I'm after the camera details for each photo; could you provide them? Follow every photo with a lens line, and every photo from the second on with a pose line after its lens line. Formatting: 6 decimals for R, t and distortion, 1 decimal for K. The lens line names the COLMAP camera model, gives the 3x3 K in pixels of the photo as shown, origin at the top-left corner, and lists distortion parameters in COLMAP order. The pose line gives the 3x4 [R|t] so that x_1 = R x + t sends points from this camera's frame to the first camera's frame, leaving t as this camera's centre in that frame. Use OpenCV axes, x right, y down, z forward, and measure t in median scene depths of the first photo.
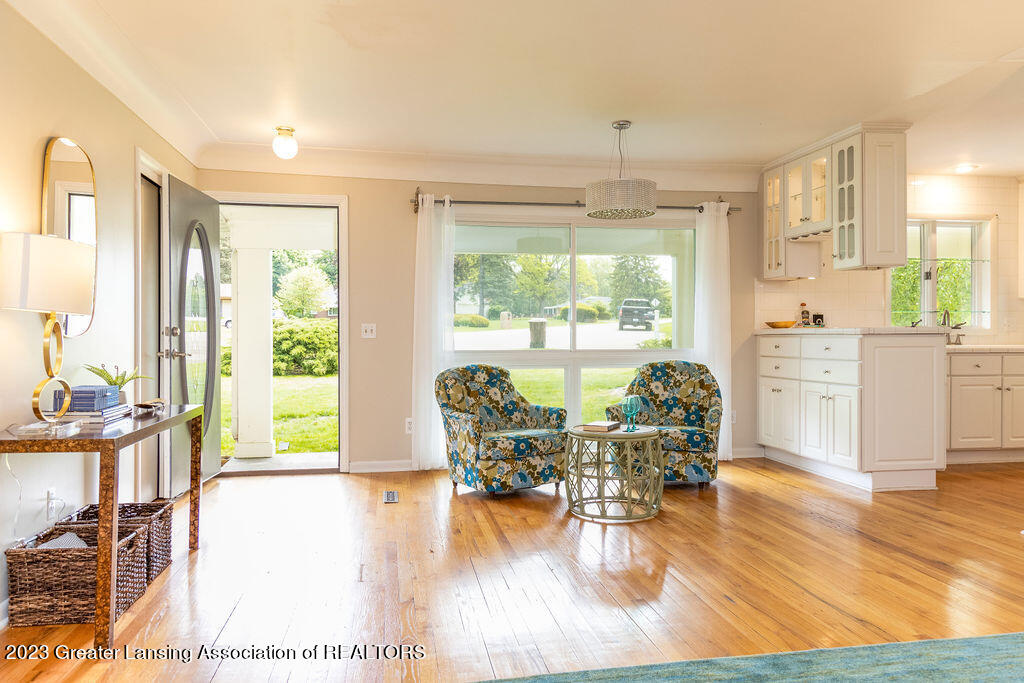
lens RADIAL K [[708.6, 0, 512.0], [0, 708.6, 341.5], [0, 0, 1]] dist [0.021605, -0.003565]
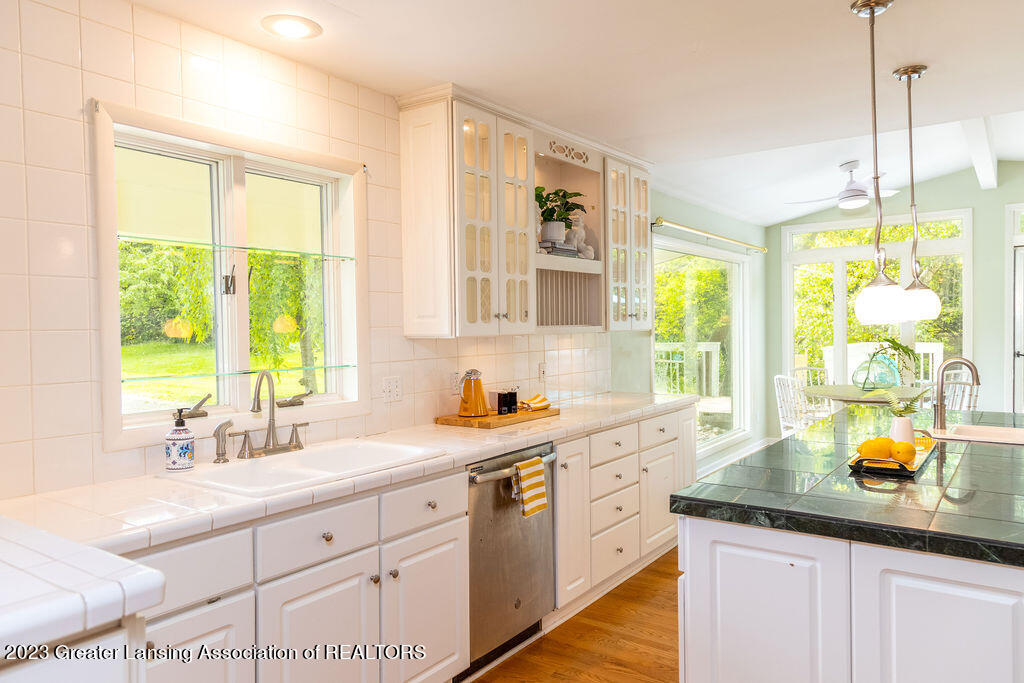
lens RADIAL K [[708.6, 0, 512.0], [0, 708.6, 341.5], [0, 0, 1]] dist [0.021605, -0.003565]
pose [[0.713741, -0.024388, 0.699985, 0.408453], [0.023293, 0.999667, 0.011079, -0.059728], [-0.700022, 0.008397, 0.714072, 0.585899]]
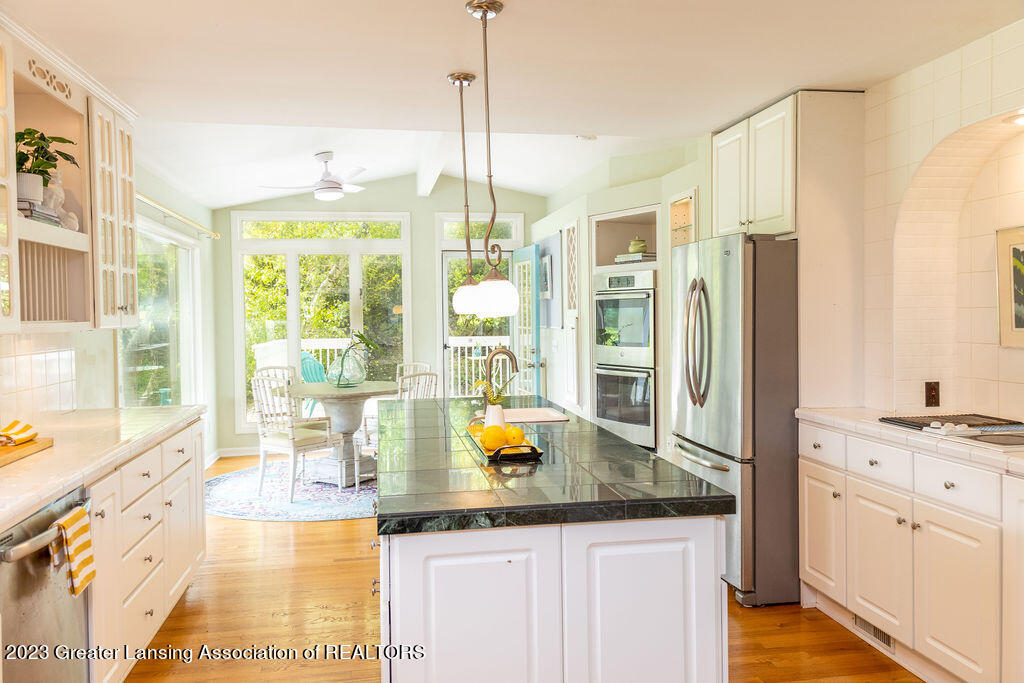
lens RADIAL K [[776.2, 0, 512.0], [0, 776.2, 341.5], [0, 0, 1]] dist [0.101772, -0.130444]
pose [[-0.001144, -0.035304, 0.999376, 0.384813], [0.029304, 0.998946, 0.035323, -0.061720], [-0.999570, 0.029326, -0.000109, 0.689365]]
